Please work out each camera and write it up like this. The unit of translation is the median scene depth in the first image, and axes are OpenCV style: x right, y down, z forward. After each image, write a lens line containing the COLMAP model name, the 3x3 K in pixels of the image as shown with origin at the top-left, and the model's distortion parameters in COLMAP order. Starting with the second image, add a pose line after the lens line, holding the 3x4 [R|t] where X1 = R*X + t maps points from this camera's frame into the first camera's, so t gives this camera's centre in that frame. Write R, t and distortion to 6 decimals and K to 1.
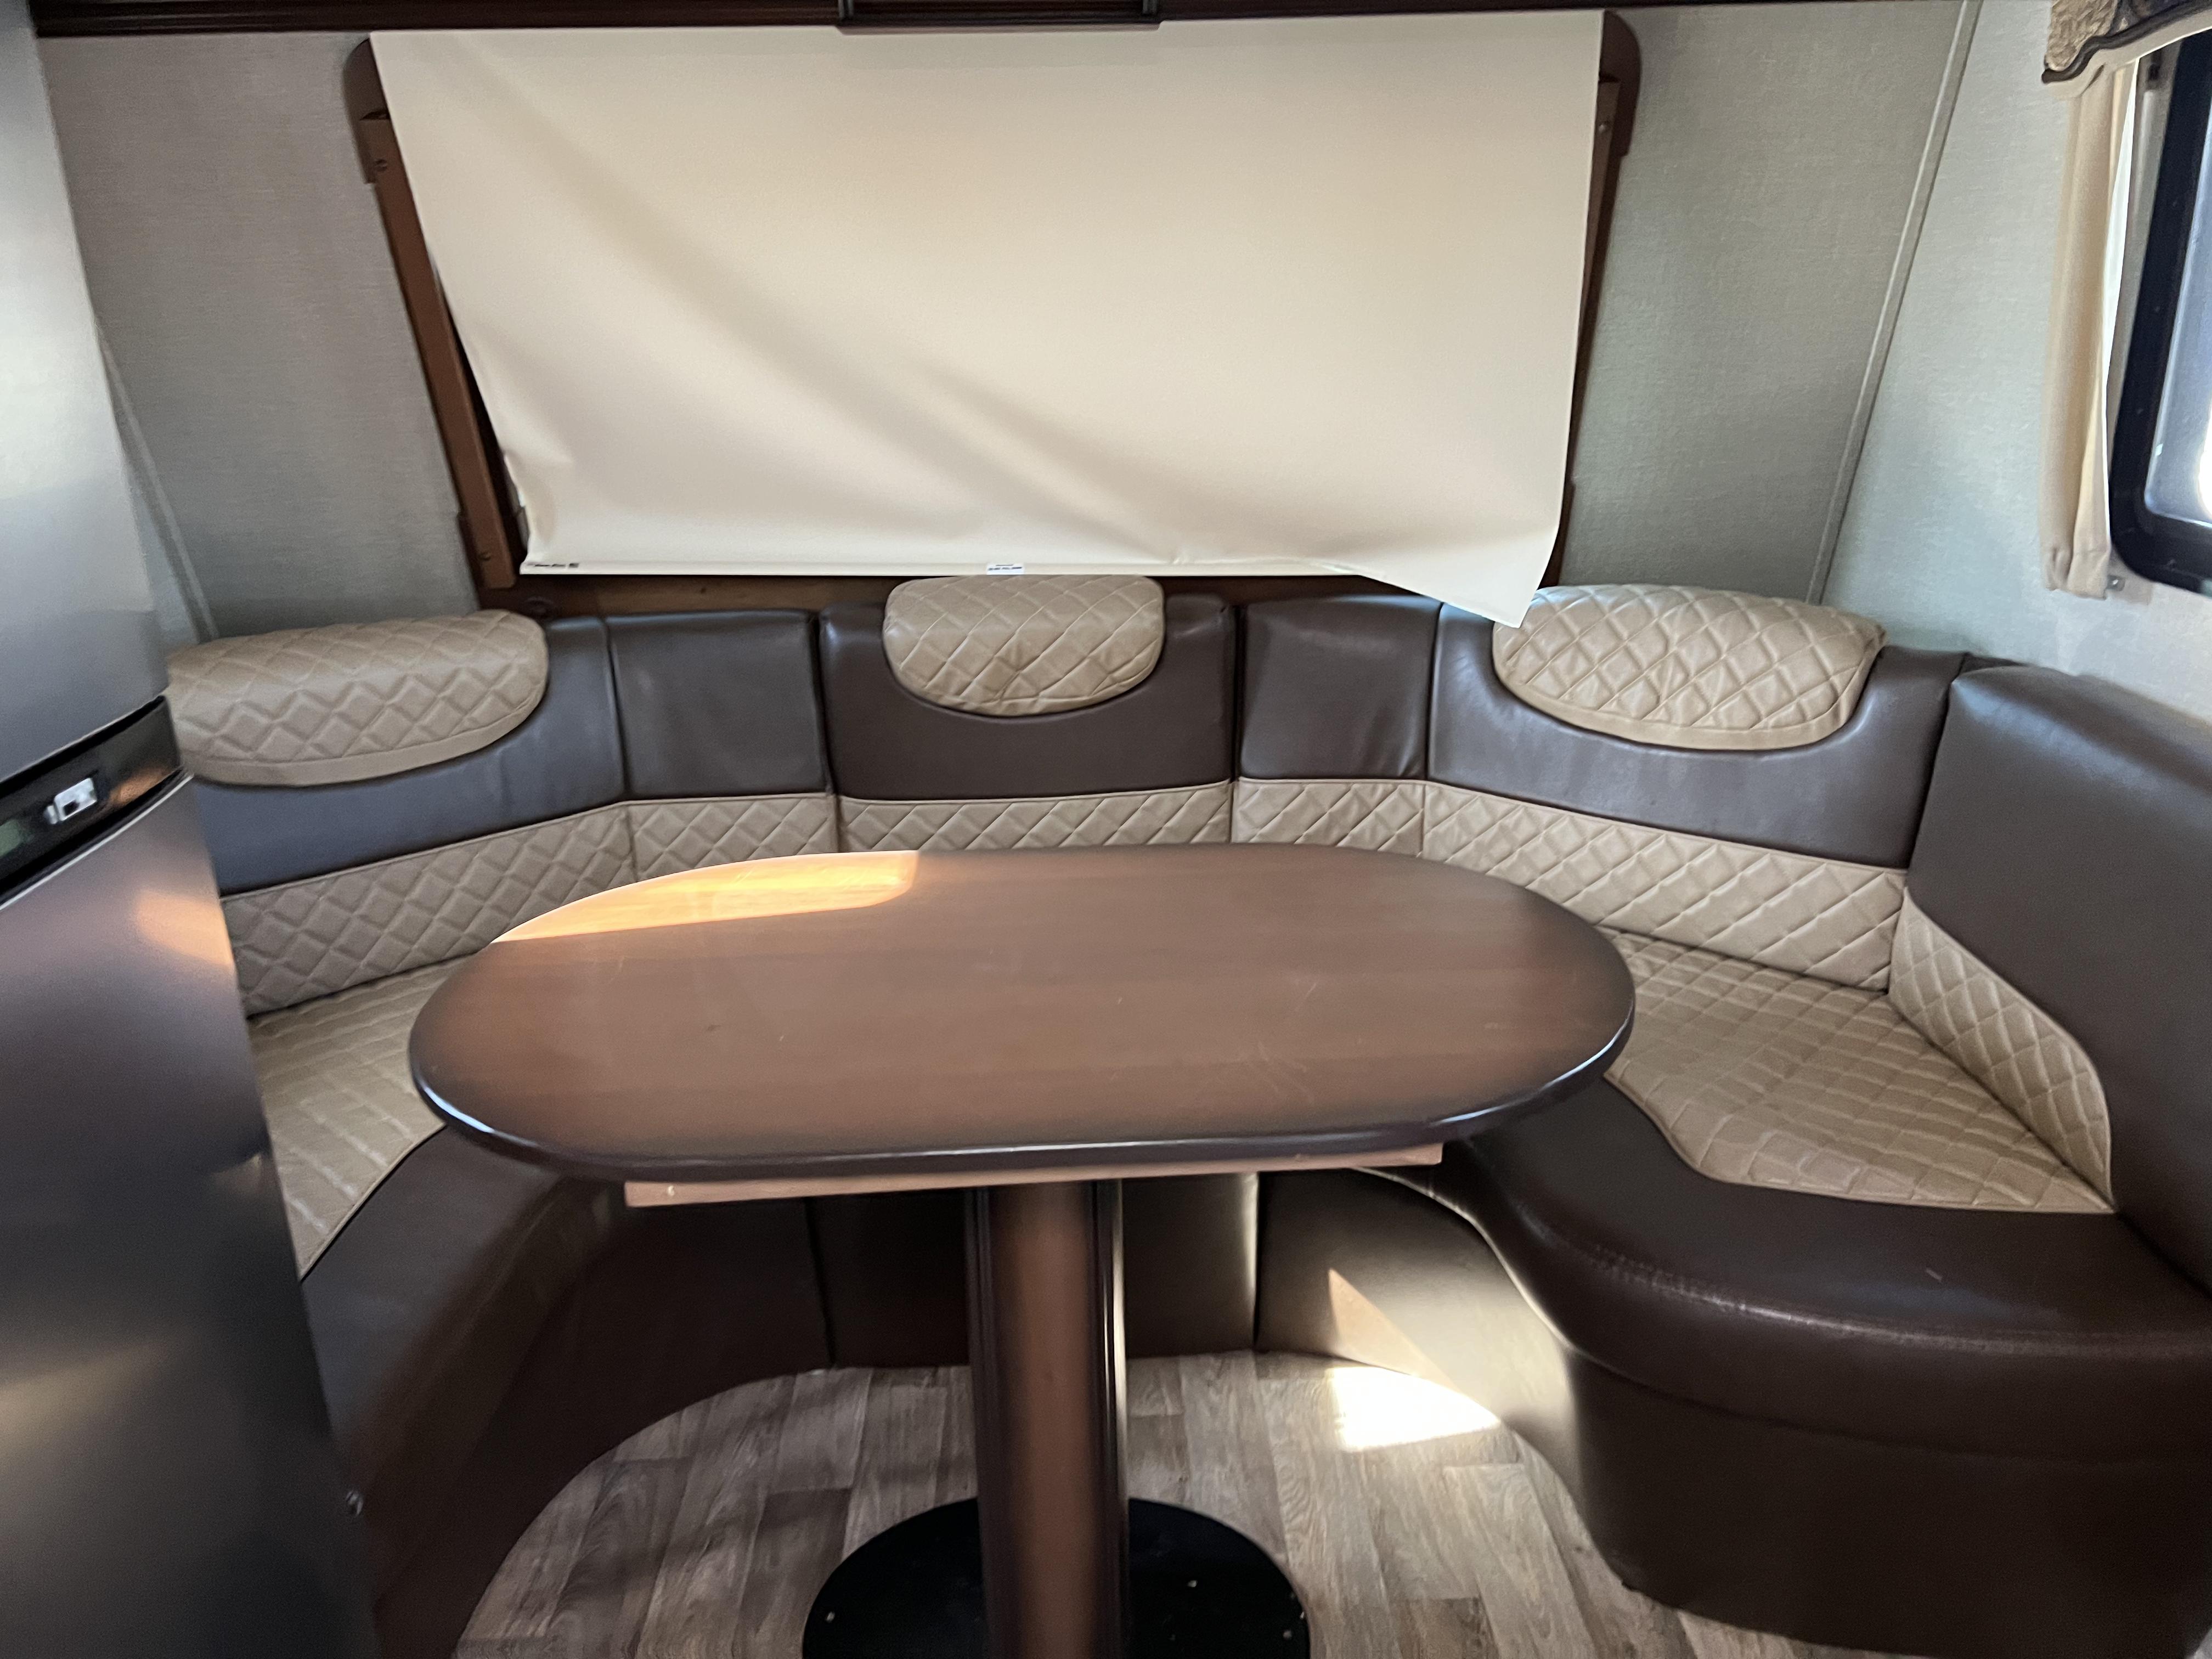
lens RADIAL K [[1666.2, 0, 1124.7], [0, 1666.2, 835.5], [0, 0, 1]] dist [0.061522, -0.070646]
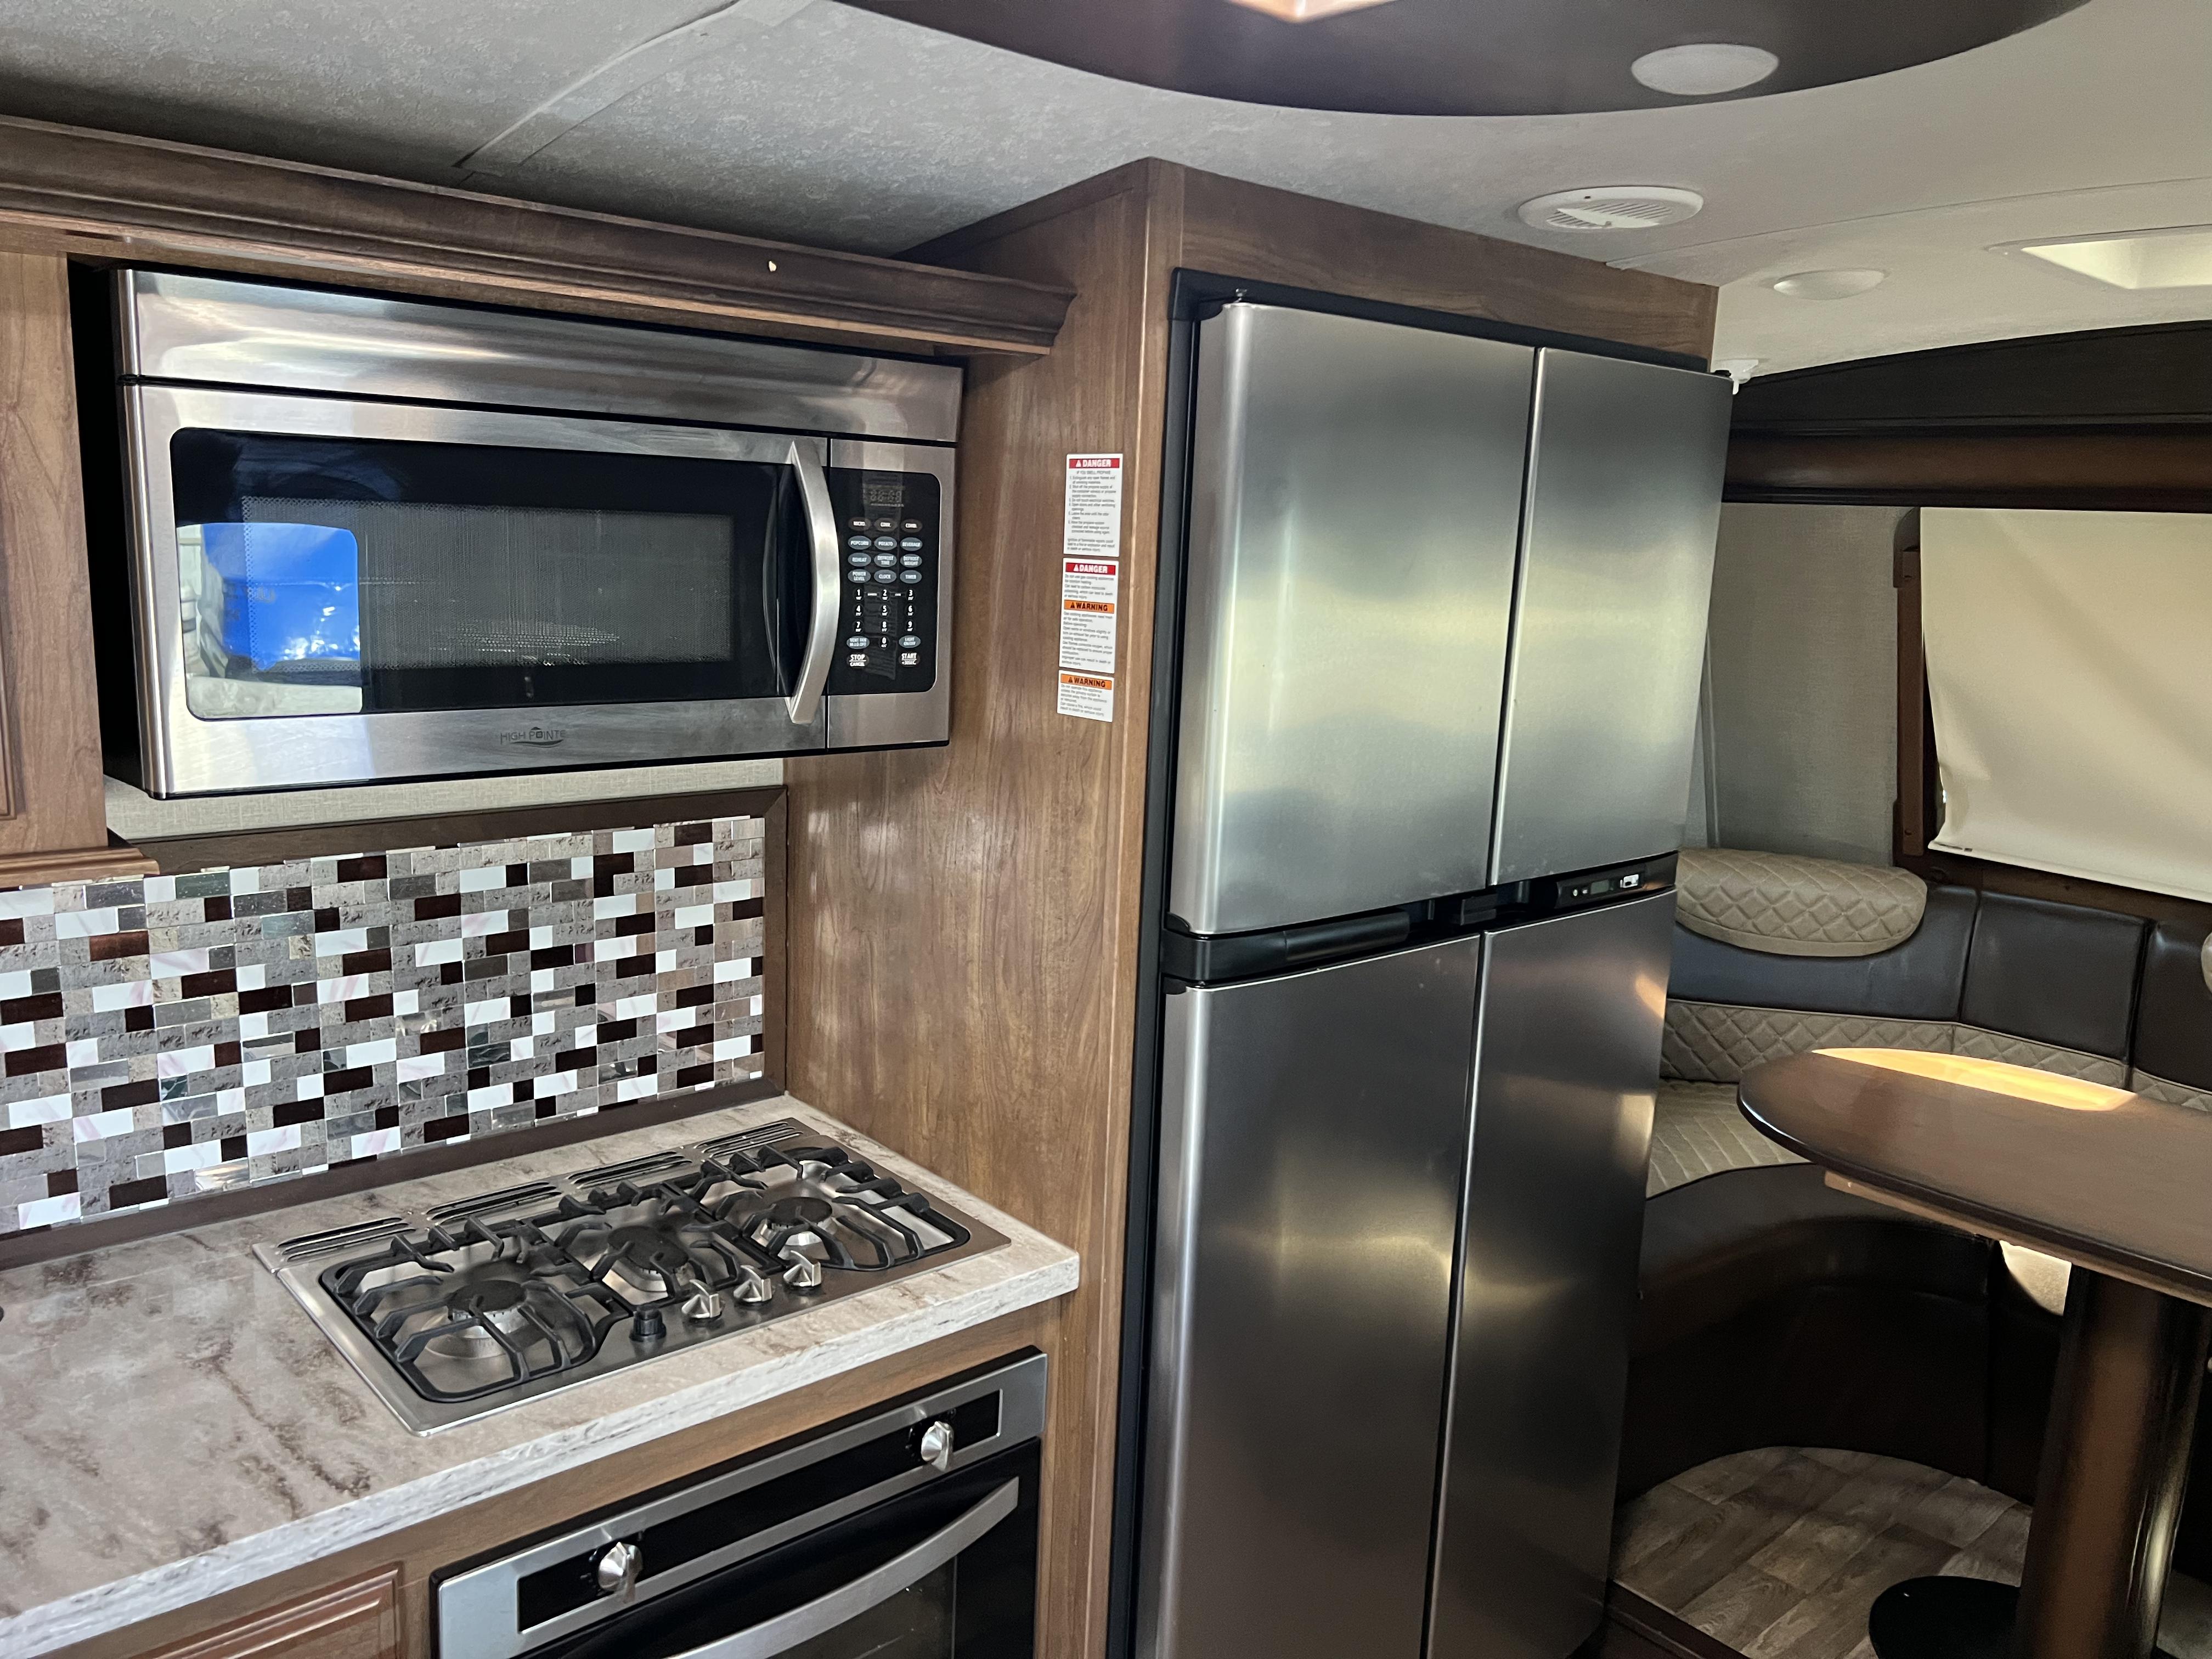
lens RADIAL K [[1666.2, 0, 1092.5], [0, 1666.2, 832.0], [0, 0, 1]] dist [0.061522, -0.070646]
pose [[0.628990, 0.190204, -0.753786, 0.298643], [-0.309079, 0.950867, -0.017974, 0.084111], [0.713331, 0.244284, 0.656874, -0.495315]]
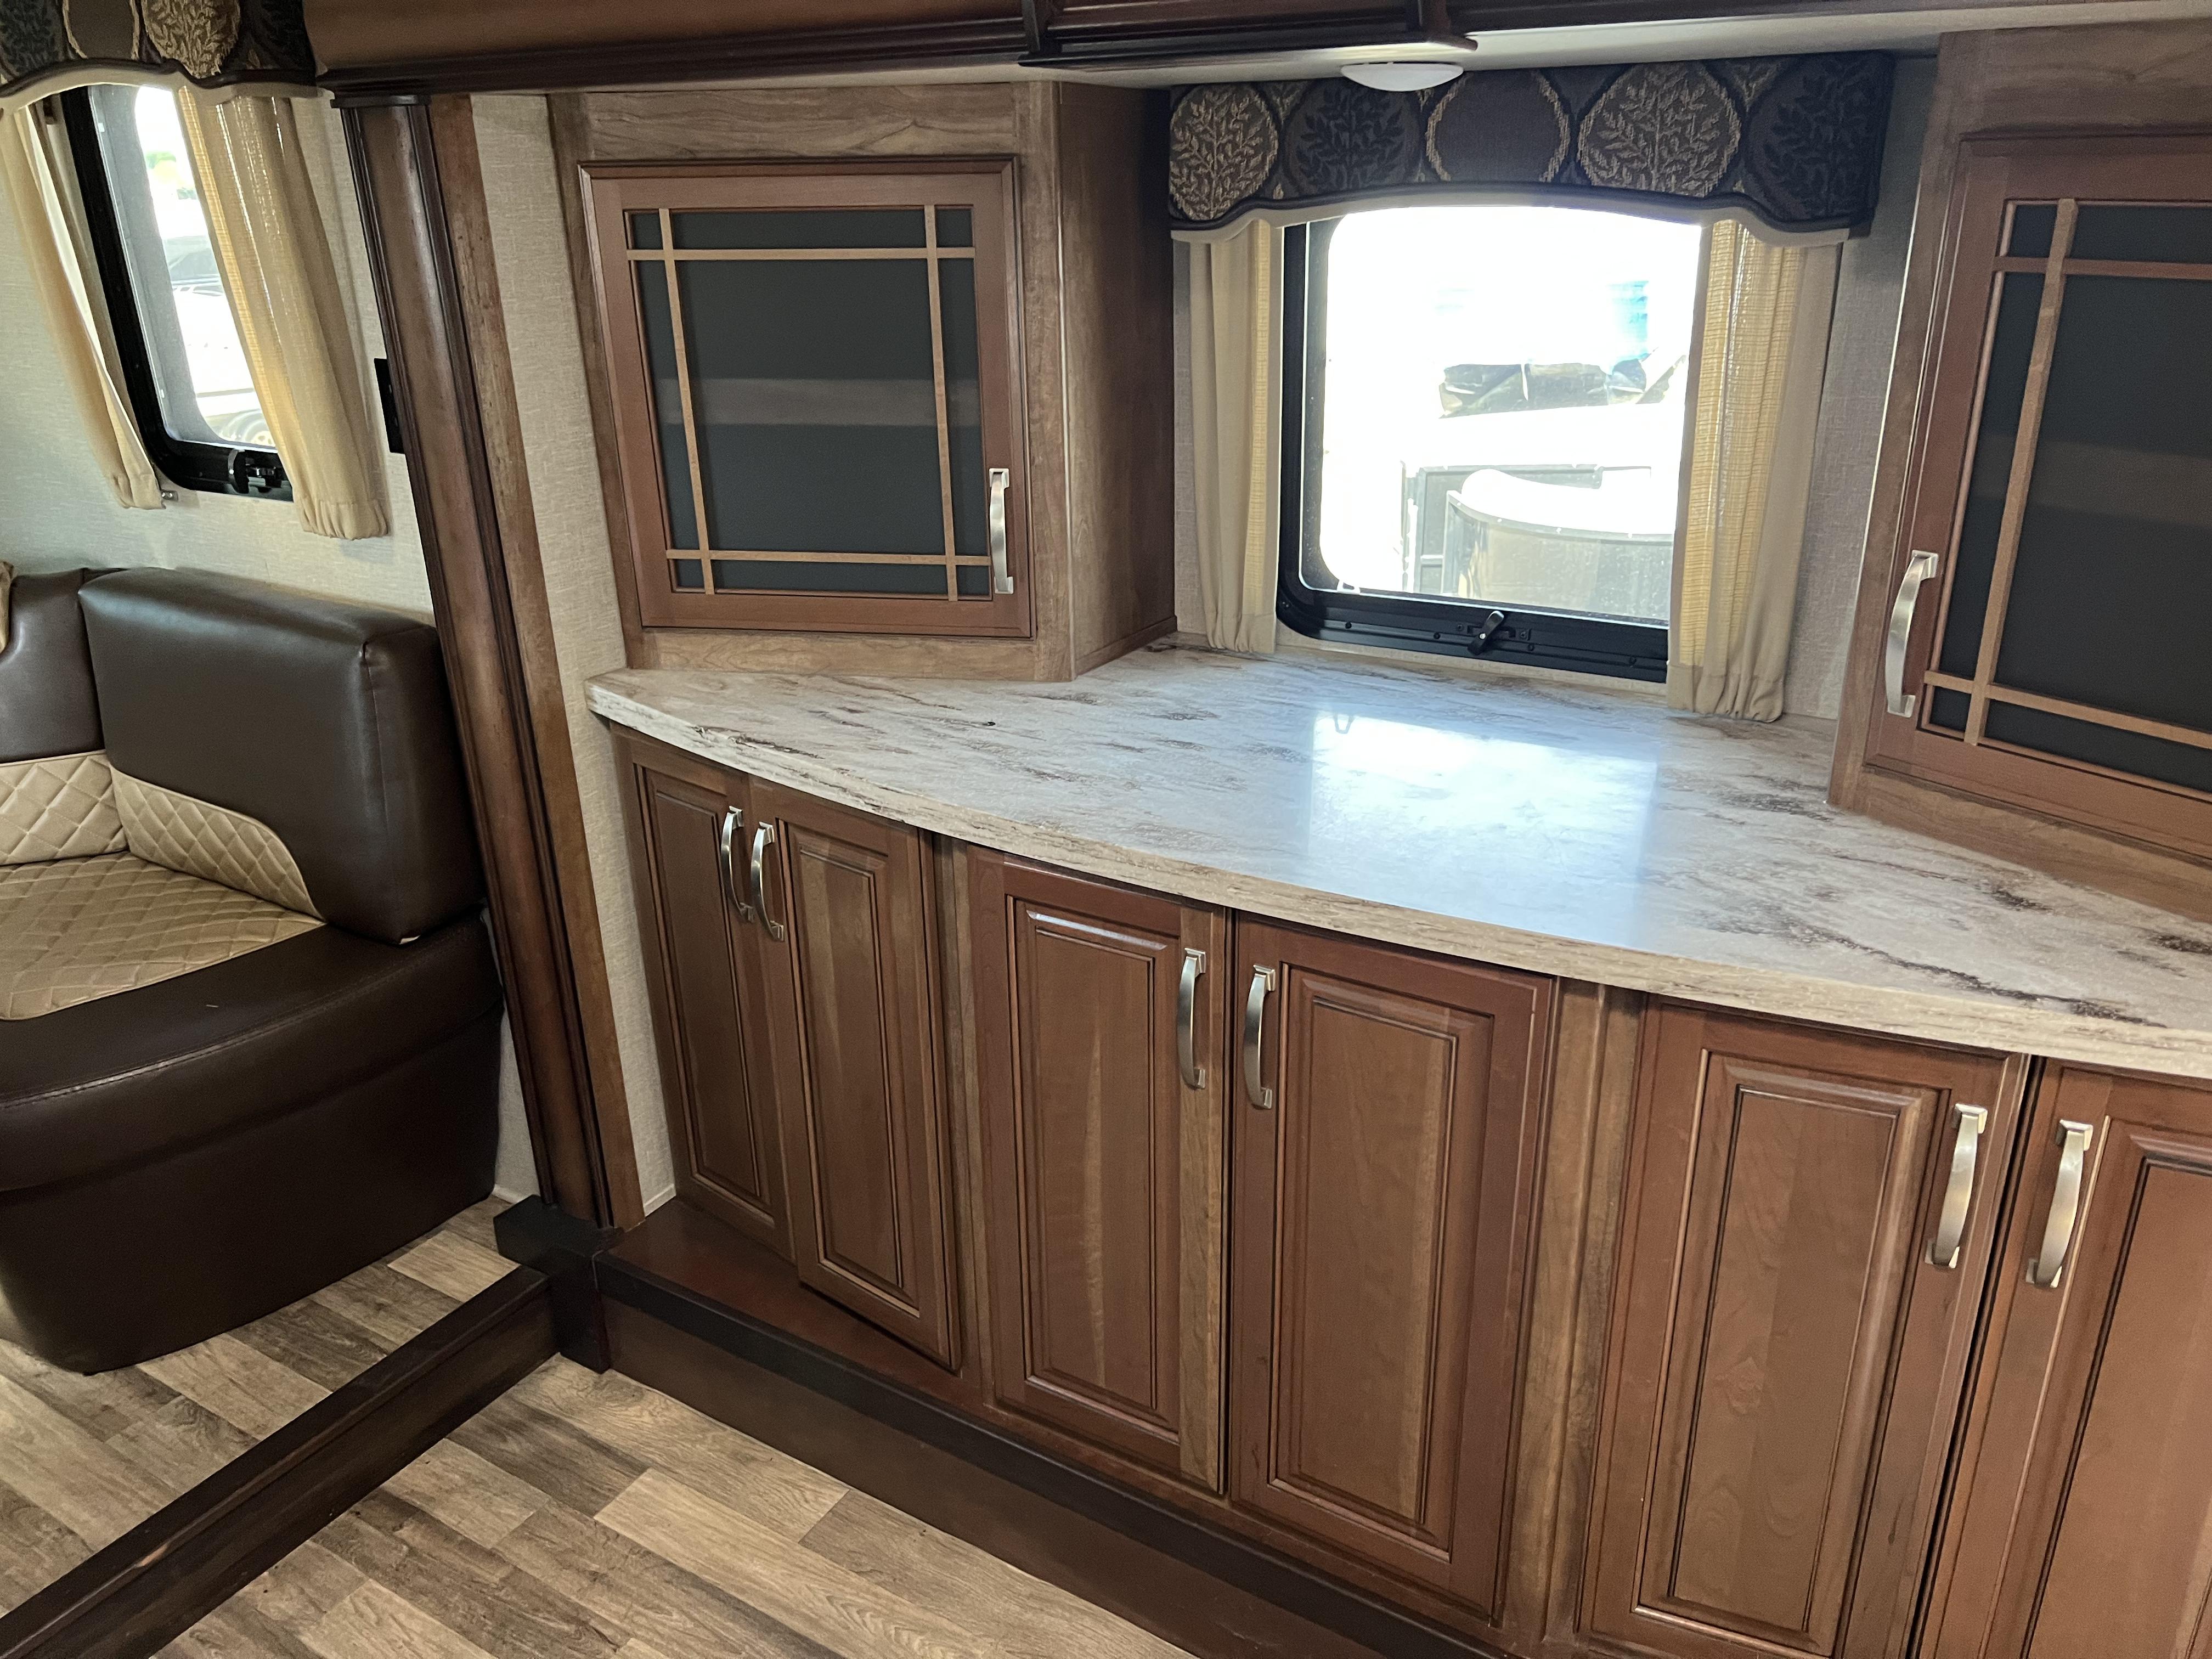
lens RADIAL K [[1666.2, 0, 1104.1], [0, 1666.2, 828.3], [0, 0, 1]] dist [0.061522, -0.070646]
pose [[0.559309, -0.306986, 0.770022, -0.094455], [0.284105, 0.943631, 0.169839, 0.071897], [-0.778754, 0.123774, 0.614997, -0.318319]]
